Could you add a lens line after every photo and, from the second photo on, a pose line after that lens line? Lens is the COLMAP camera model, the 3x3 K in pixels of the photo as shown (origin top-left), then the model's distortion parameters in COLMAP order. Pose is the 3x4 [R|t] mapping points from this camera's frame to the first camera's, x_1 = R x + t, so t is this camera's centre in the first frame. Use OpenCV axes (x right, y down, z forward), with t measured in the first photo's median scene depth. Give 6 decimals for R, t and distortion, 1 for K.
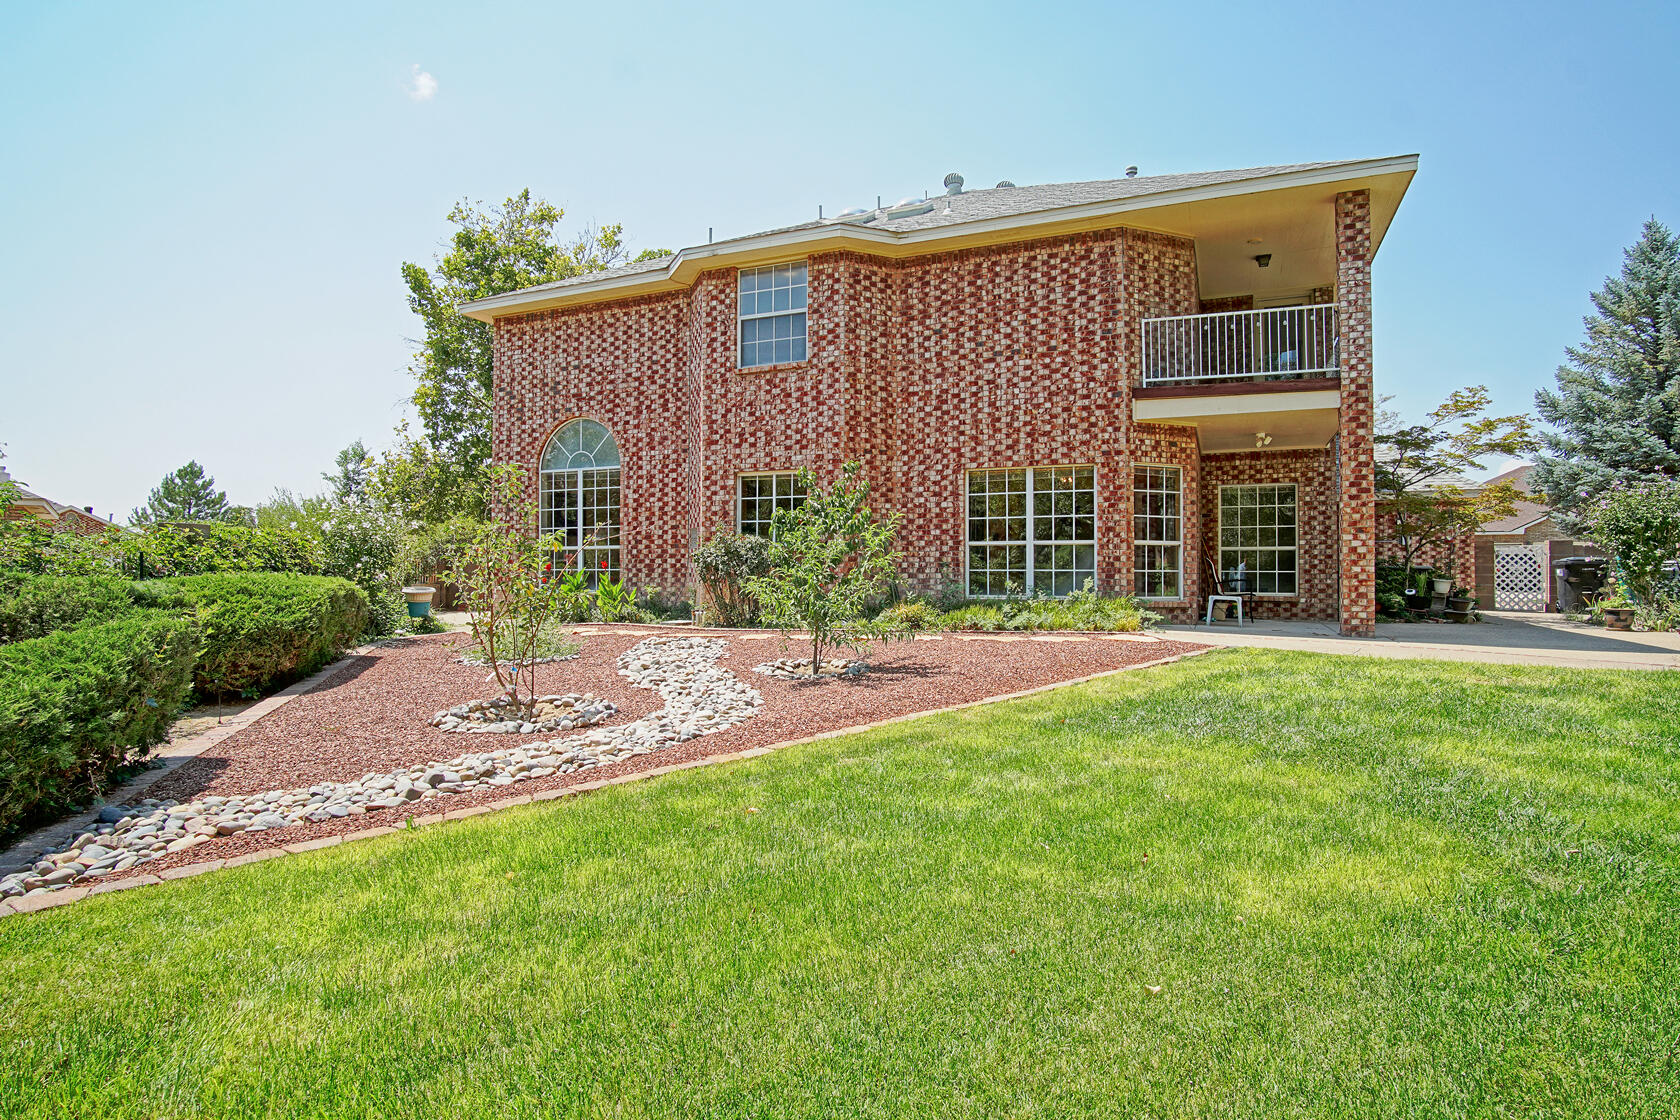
lens RADIAL K [[895.1, 0, 836.3], [0, 895.1, 557.5], [0, 0, 1]] dist [-0.034395, 0.009974]
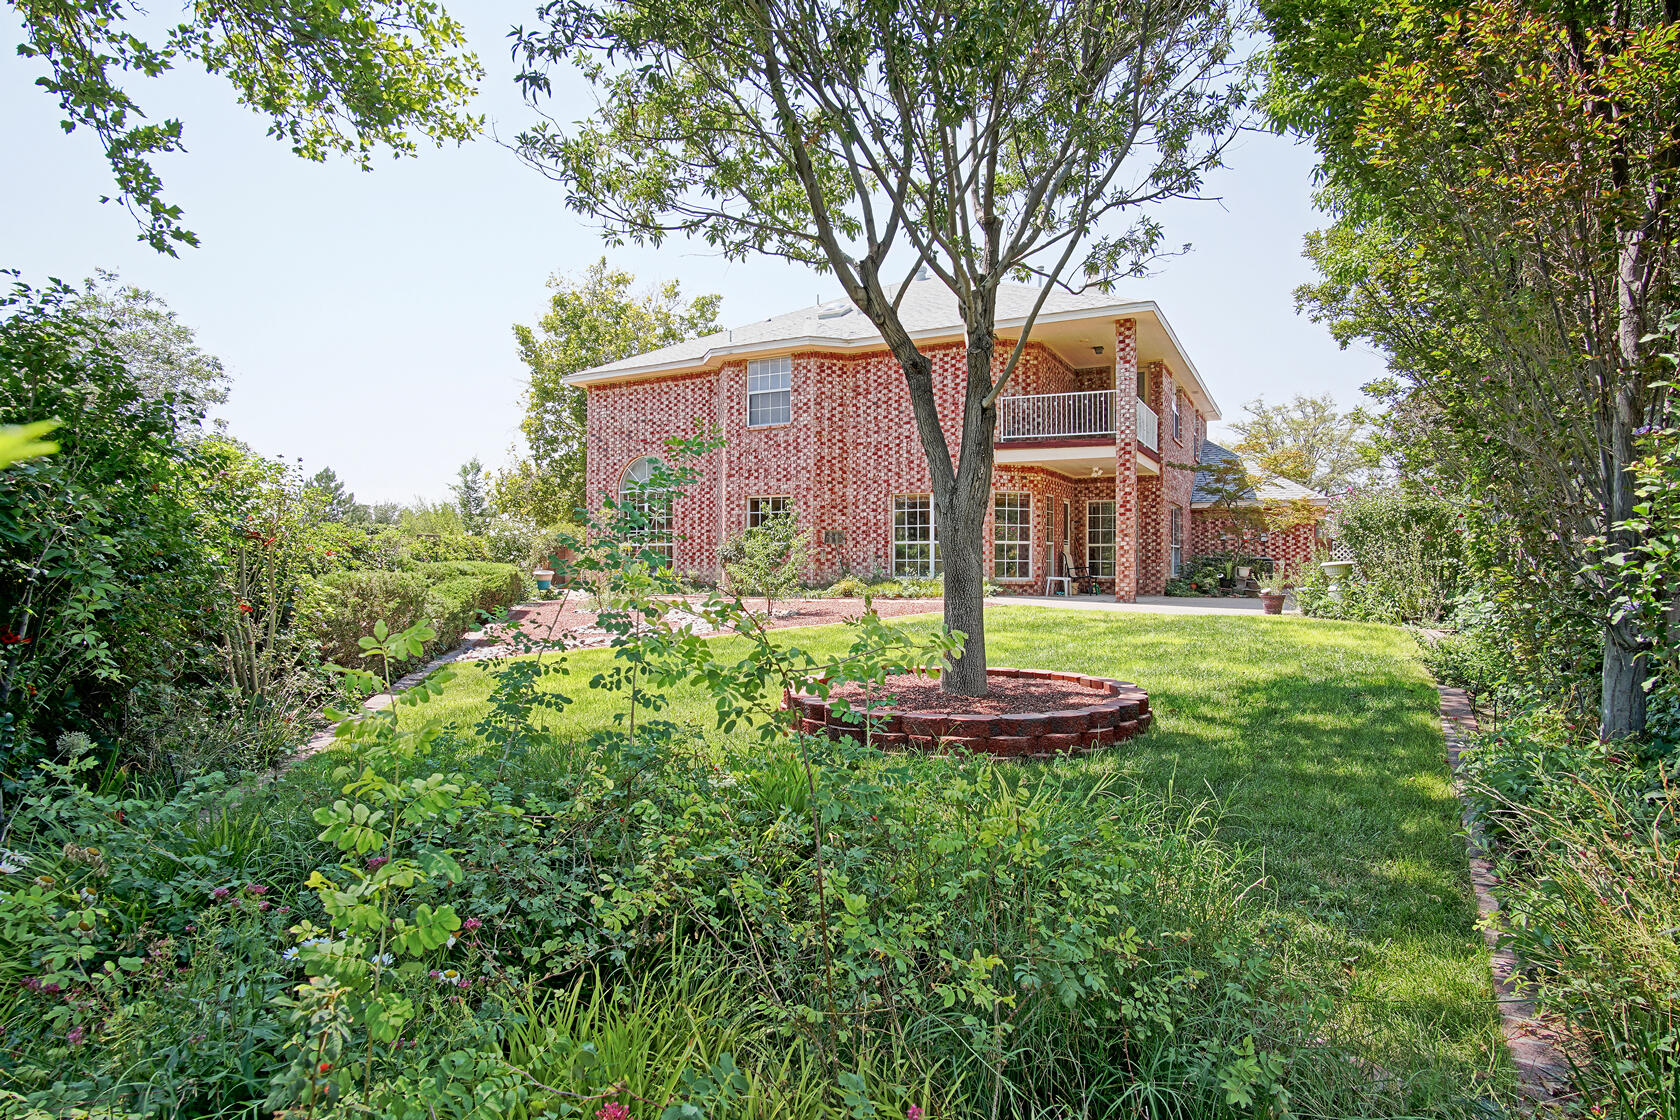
lens RADIAL K [[895.1, 0, 836.3], [0, 895.1, 557.5], [0, 0, 1]] dist [-0.034395, 0.009974]
pose [[0.996915, 0.000222, -0.078485, 0.154309], [0.000699, 0.999931, 0.011712, -0.007588], [0.078482, -0.011731, 0.996846, -0.485705]]
